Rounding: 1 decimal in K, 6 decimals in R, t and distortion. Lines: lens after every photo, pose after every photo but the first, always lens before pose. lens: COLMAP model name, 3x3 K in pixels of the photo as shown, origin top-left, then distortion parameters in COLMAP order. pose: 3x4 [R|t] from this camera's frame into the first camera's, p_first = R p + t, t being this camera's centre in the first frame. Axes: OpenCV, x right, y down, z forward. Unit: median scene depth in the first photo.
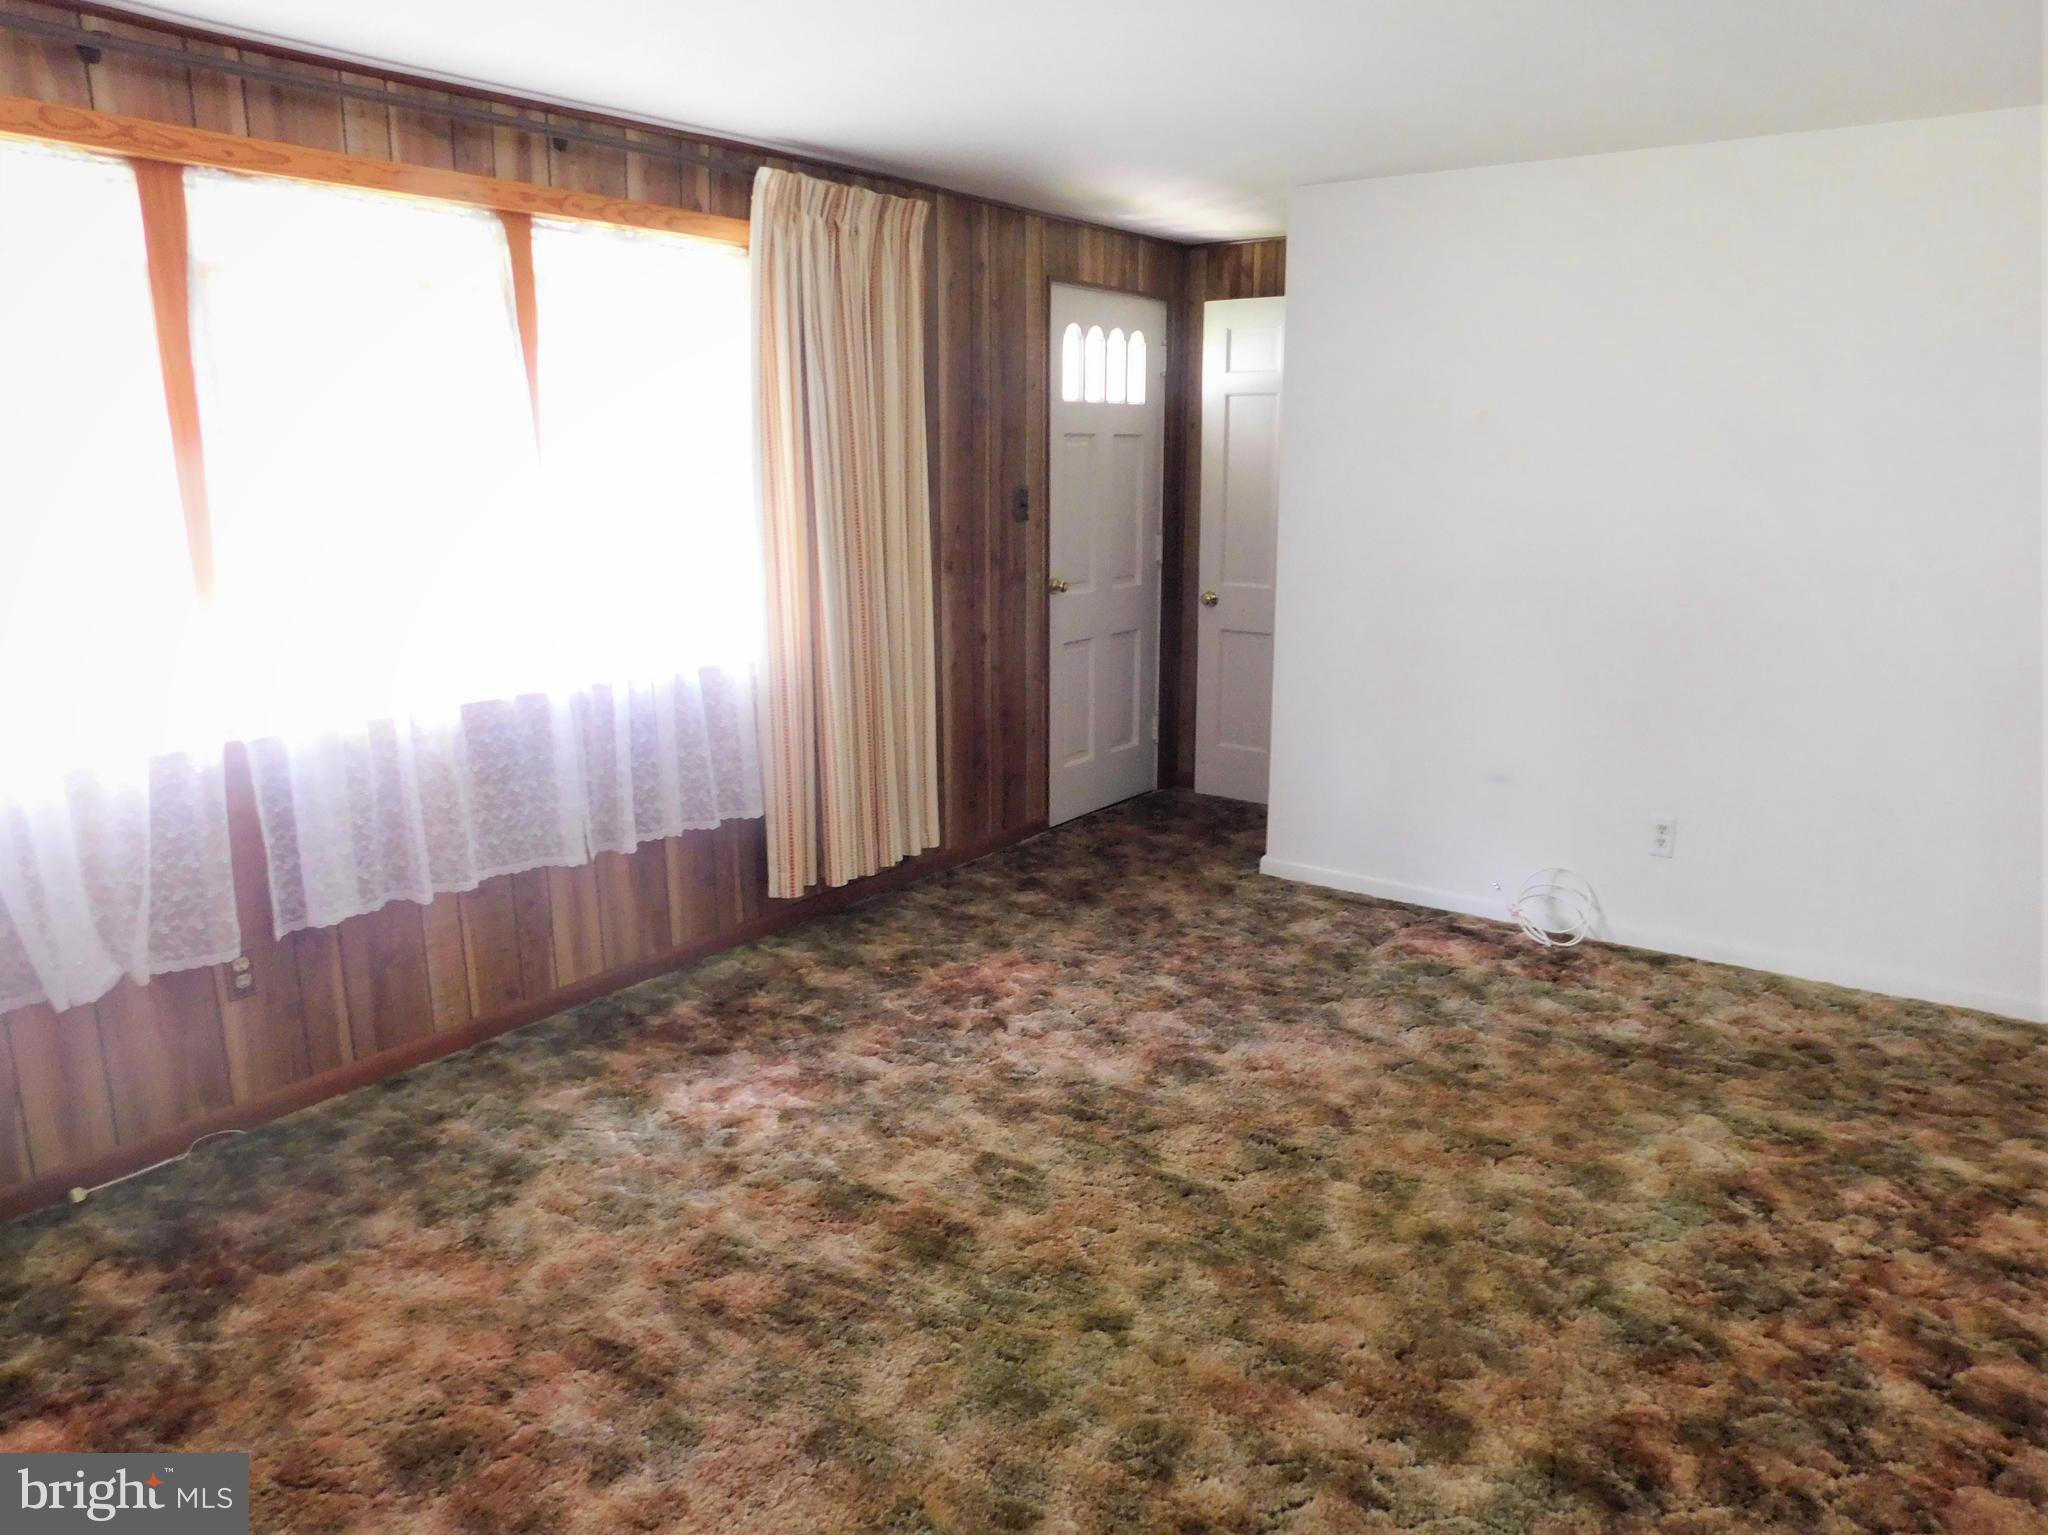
lens RADIAL K [[1408.2, 0, 1024.0], [0, 1408.2, 767.5], [0, 0, 1]] dist [0.005383, 0.003445]
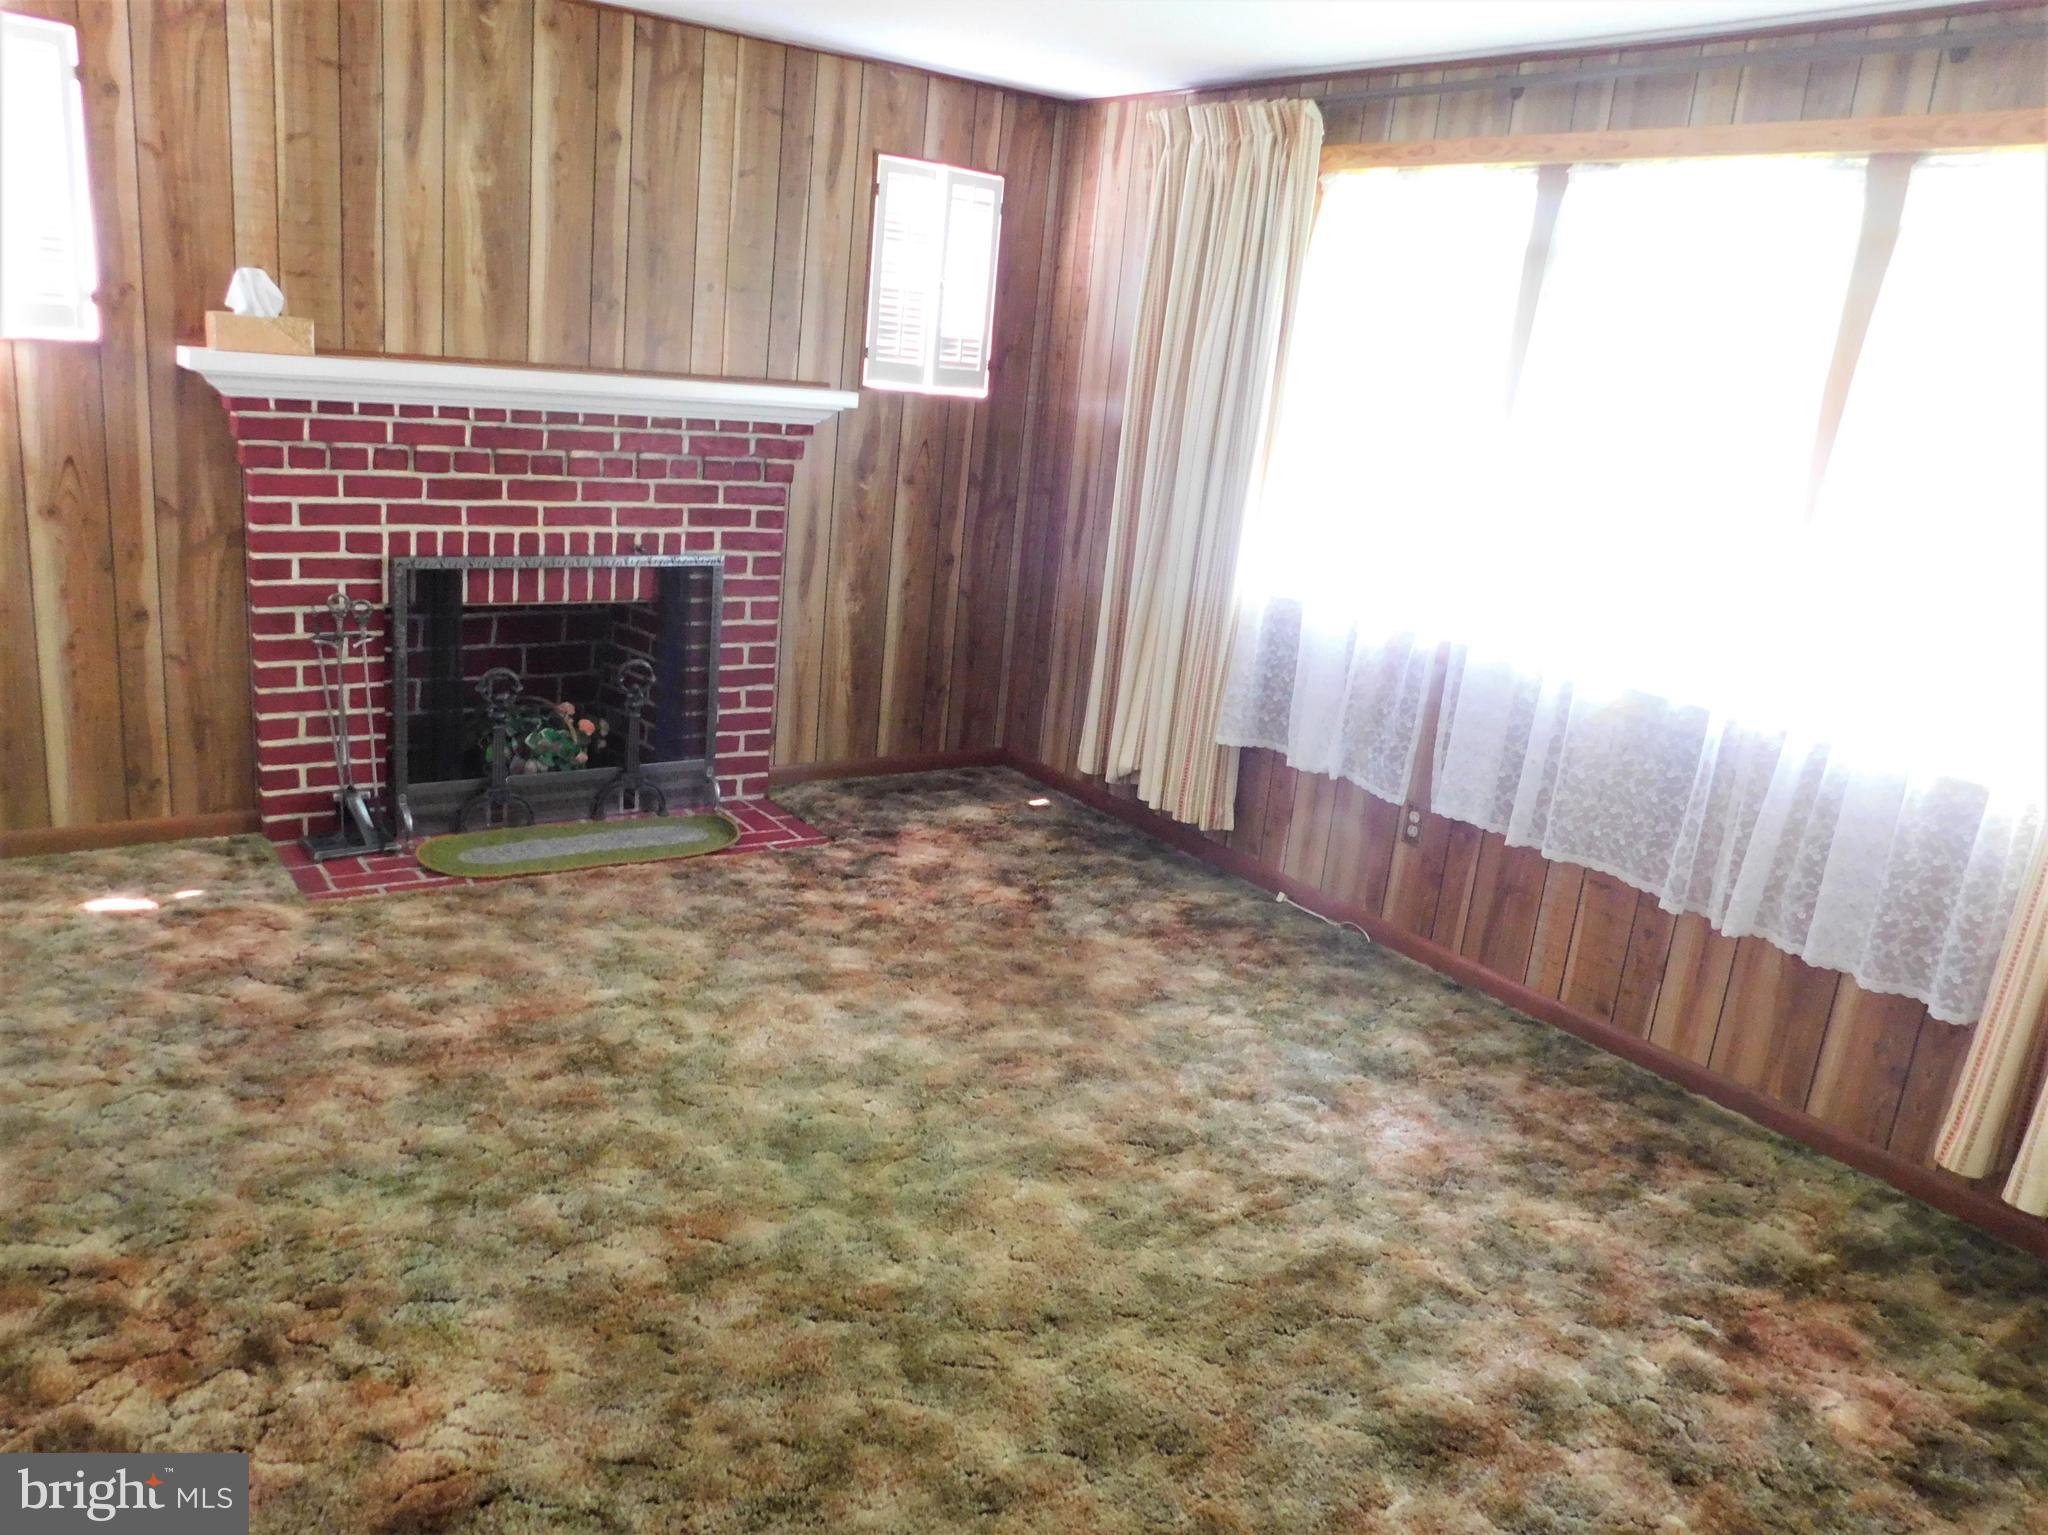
lens RADIAL K [[1372.7, 0, 1025.6], [0, 1372.7, 826.6], [0, 0, 1]] dist [-0.025843, -0.000870]
pose [[-0.267362, 0.300682, -0.915482, 0.726141], [-0.294855, 0.878968, 0.374800, -0.233540], [0.917375, 0.370142, -0.146345, 0.950500]]
